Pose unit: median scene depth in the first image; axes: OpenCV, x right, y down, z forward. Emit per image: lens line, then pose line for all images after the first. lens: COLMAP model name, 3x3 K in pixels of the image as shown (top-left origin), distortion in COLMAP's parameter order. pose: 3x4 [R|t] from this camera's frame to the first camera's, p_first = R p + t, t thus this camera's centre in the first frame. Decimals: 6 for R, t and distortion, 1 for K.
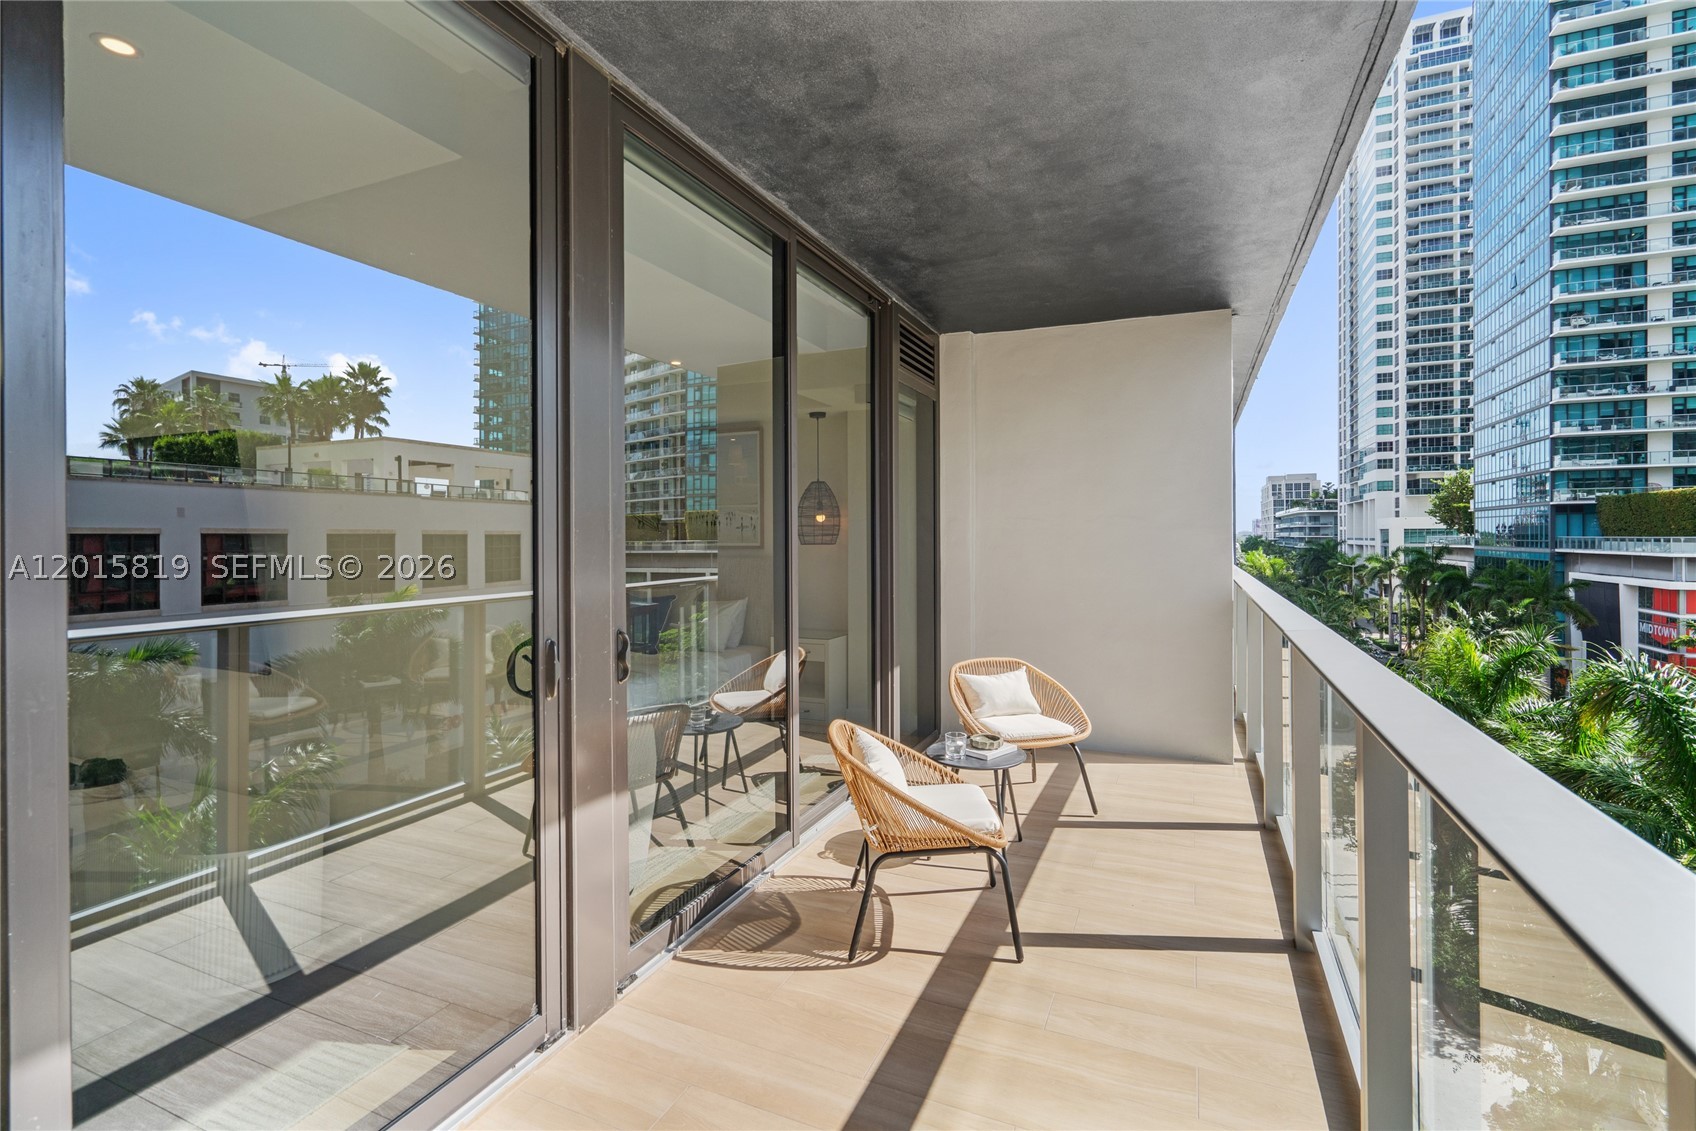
lens RADIAL K [[769.4, 0, 850.2], [0, 769.4, 538.6], [0, 0, 1]] dist [-0.008242, 0.004544]
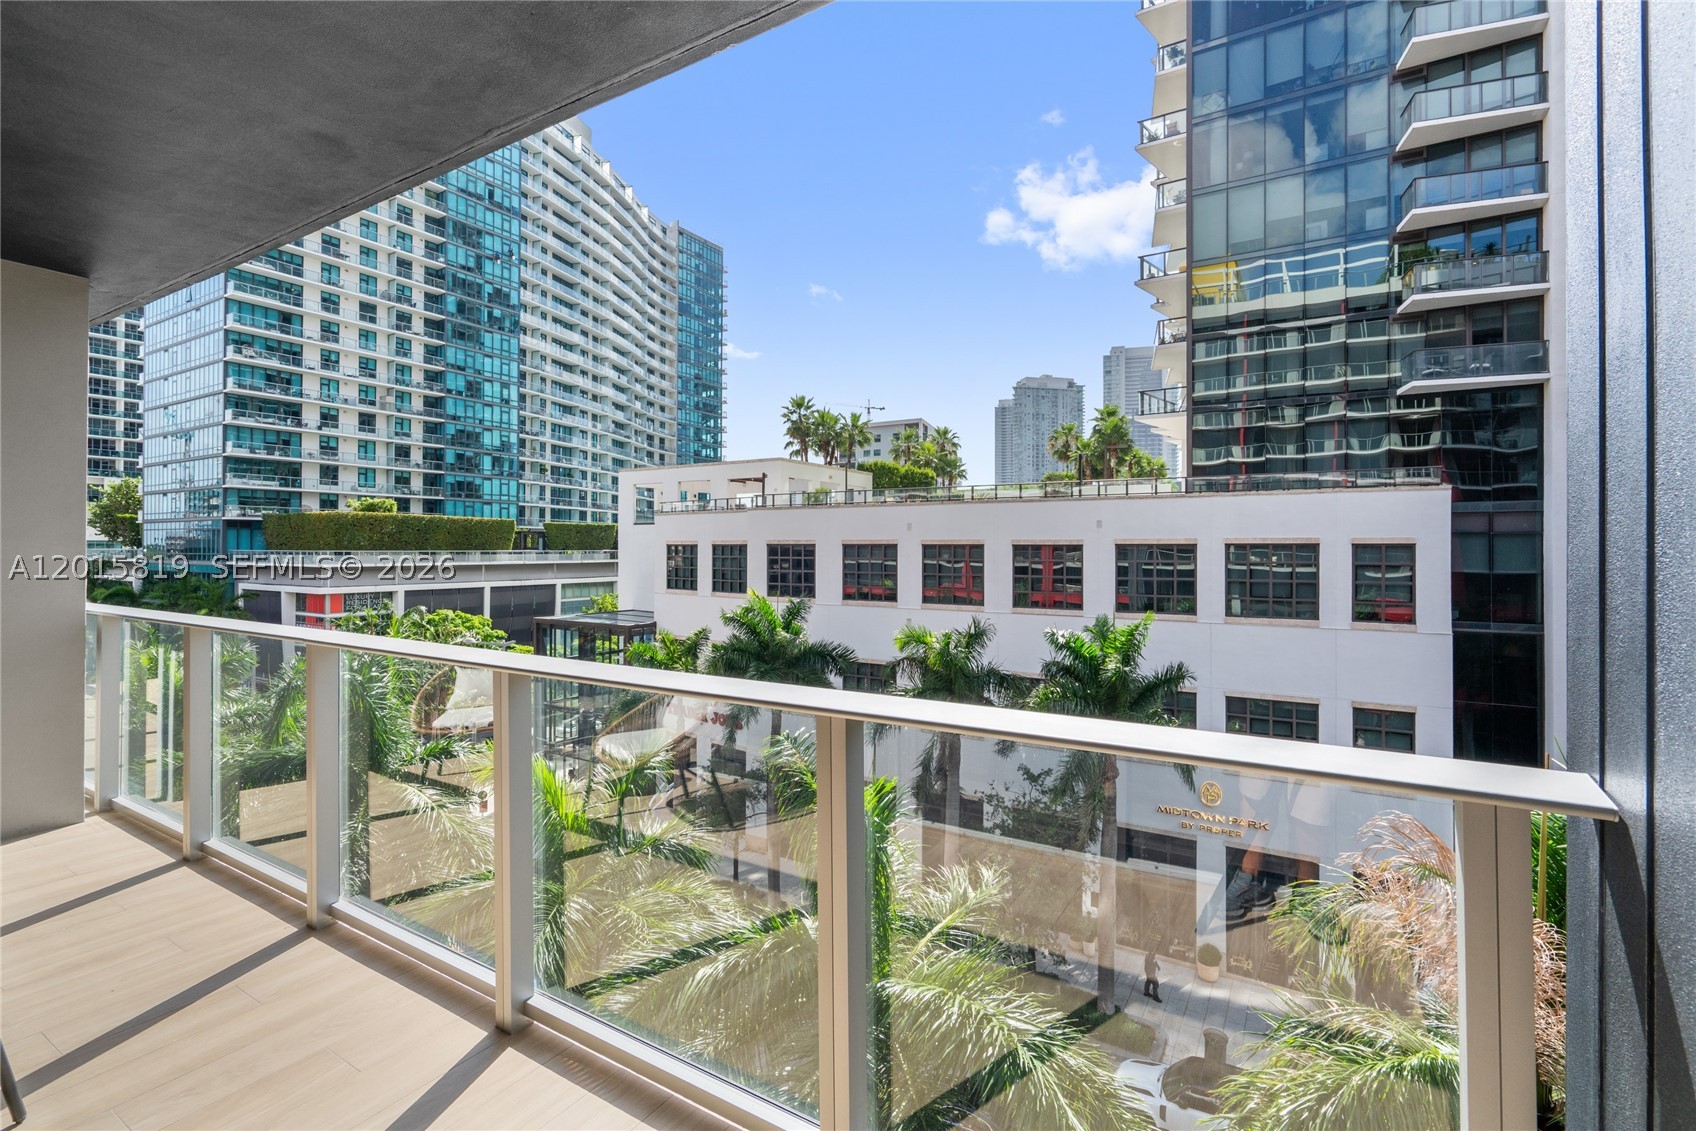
lens RADIAL K [[773.5, 0, 852.5], [0, 773.5, 531.2], [0, 0, 1]] dist [-0.004799, 0.006885]
pose [[0.136361, 0.027401, 0.990280, -0.019804], [-0.000906, 0.999620, -0.027535, 0.000061], [-0.990659, 0.002857, 0.136334, 0.004525]]
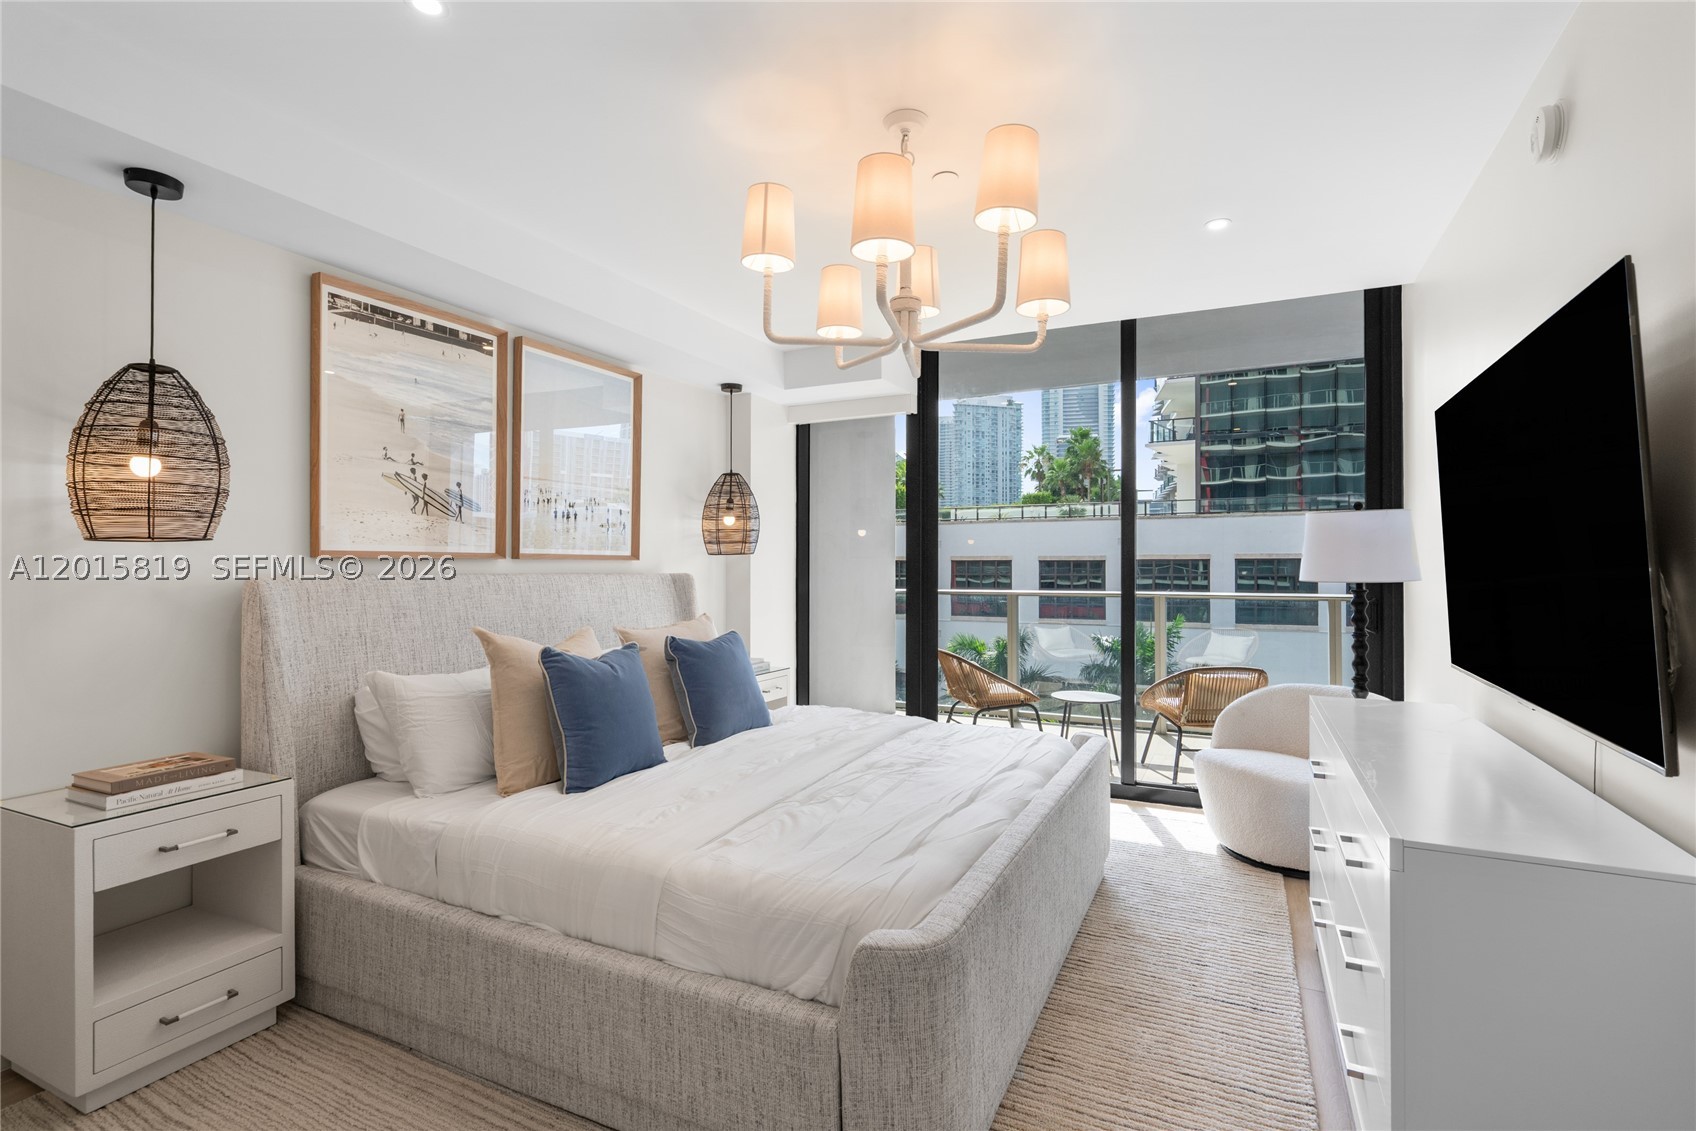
lens RADIAL K [[791.7, 0, 852.9], [0, 791.7, 562.8], [0, 0, 1]] dist [-0.003642, 0.001369]
pose [[0.050492, 0.010344, 0.998671, -0.086448], [0.002667, 0.999941, -0.010492, 0.002501], [-0.998721, 0.003193, 0.050461, 0.089624]]
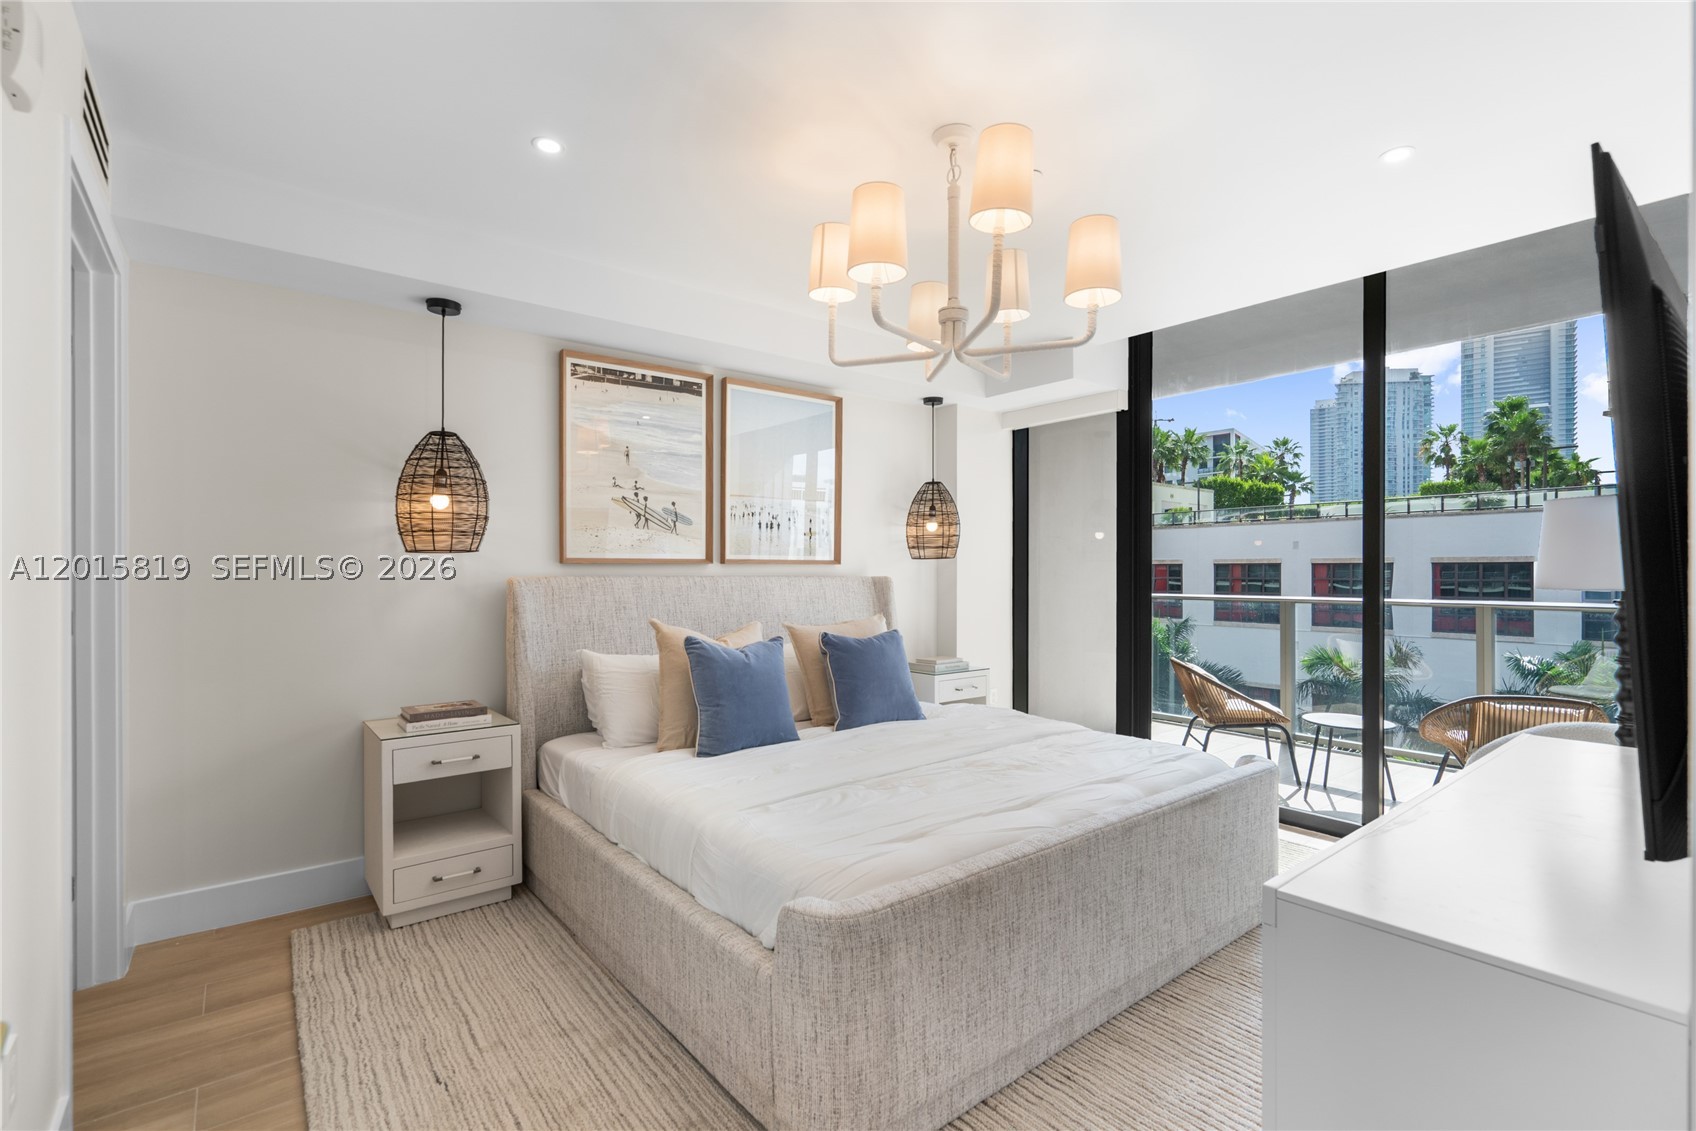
lens RADIAL K [[772.9, 0, 845.6], [0, 772.9, 572.6], [0, 0, 1]] dist [-0.019371, 0.012229]
pose [[0.473206, 0.003070, 0.880946, -0.084302], [0.000544, 0.999993, -0.003777, 0.002593], [-0.880951, 0.002267, 0.473201, 0.074621]]
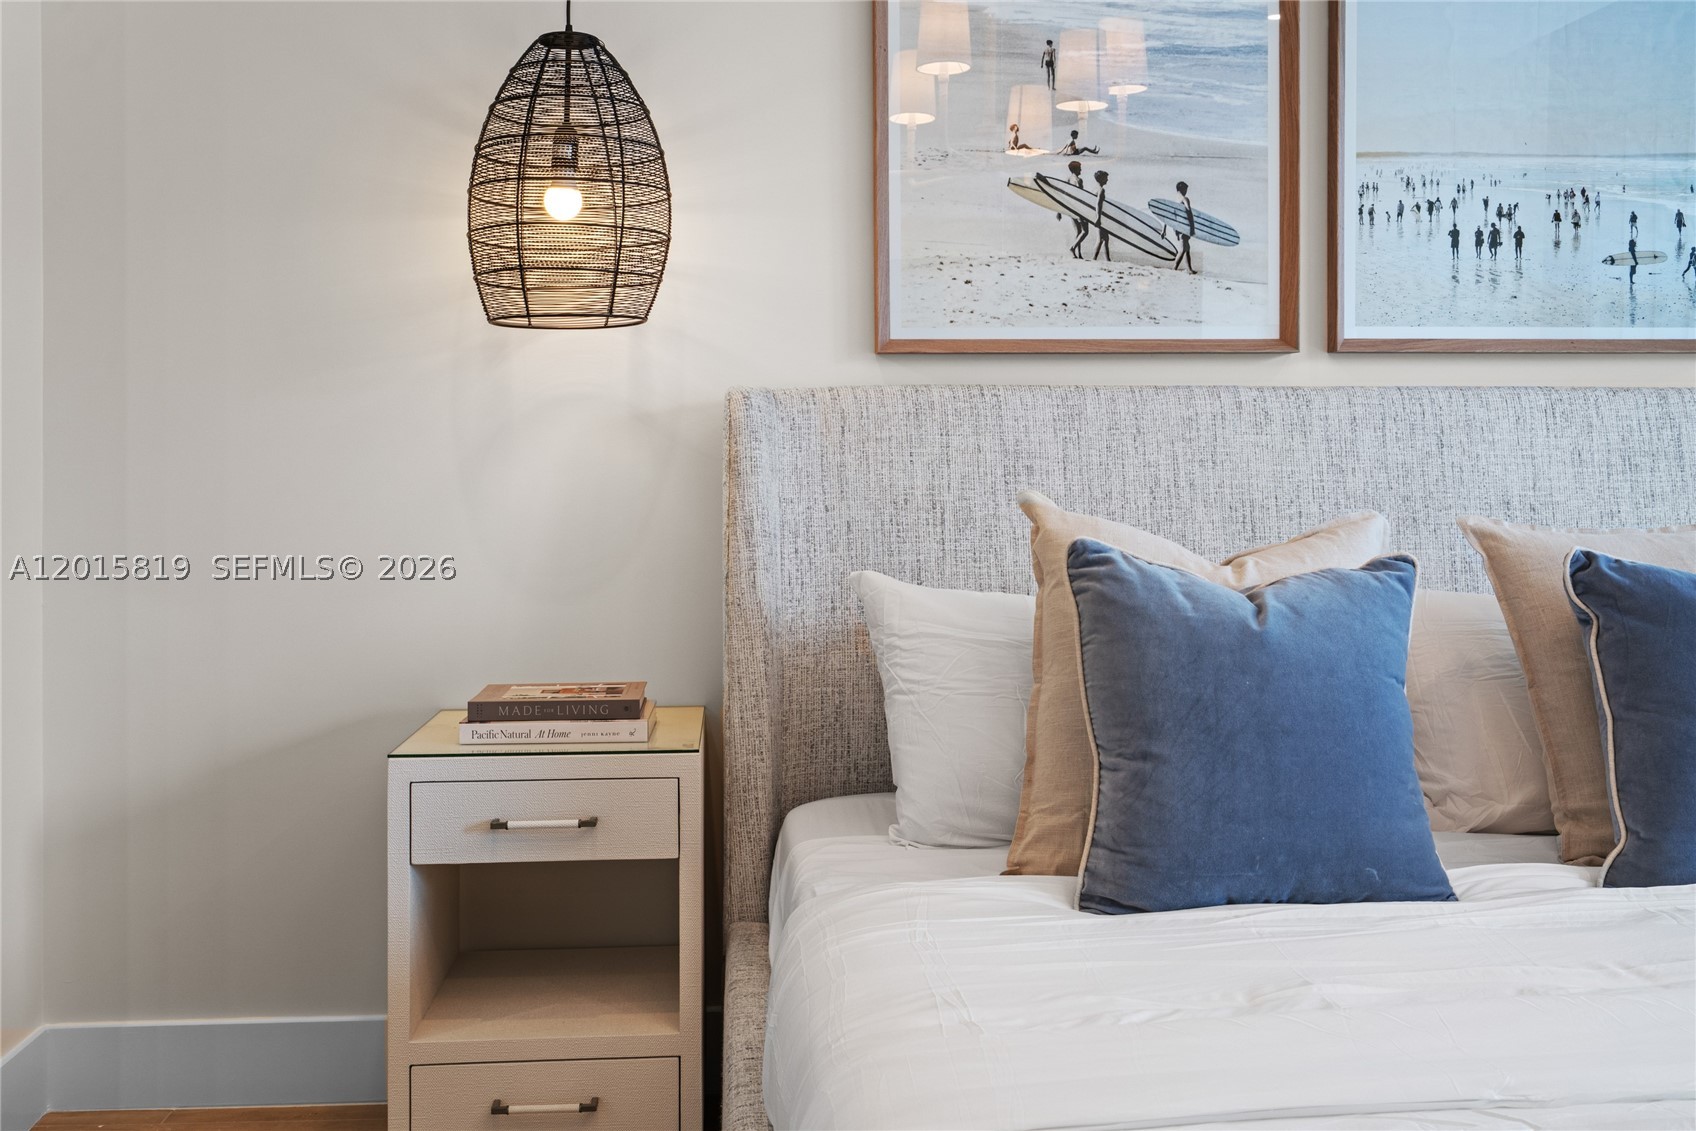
lens RADIAL K [[1686.7, 0, 853.6], [0, 1686.7, 445.7], [0, 0, 1]] dist [0.005275, 0.003182]
pose [[0.889511, 0.000738, 0.456912, -0.065044], [-0.000276, 0.999999, -0.001077, 0.004617], [-0.456913, 0.000832, 0.889511, 0.077085]]
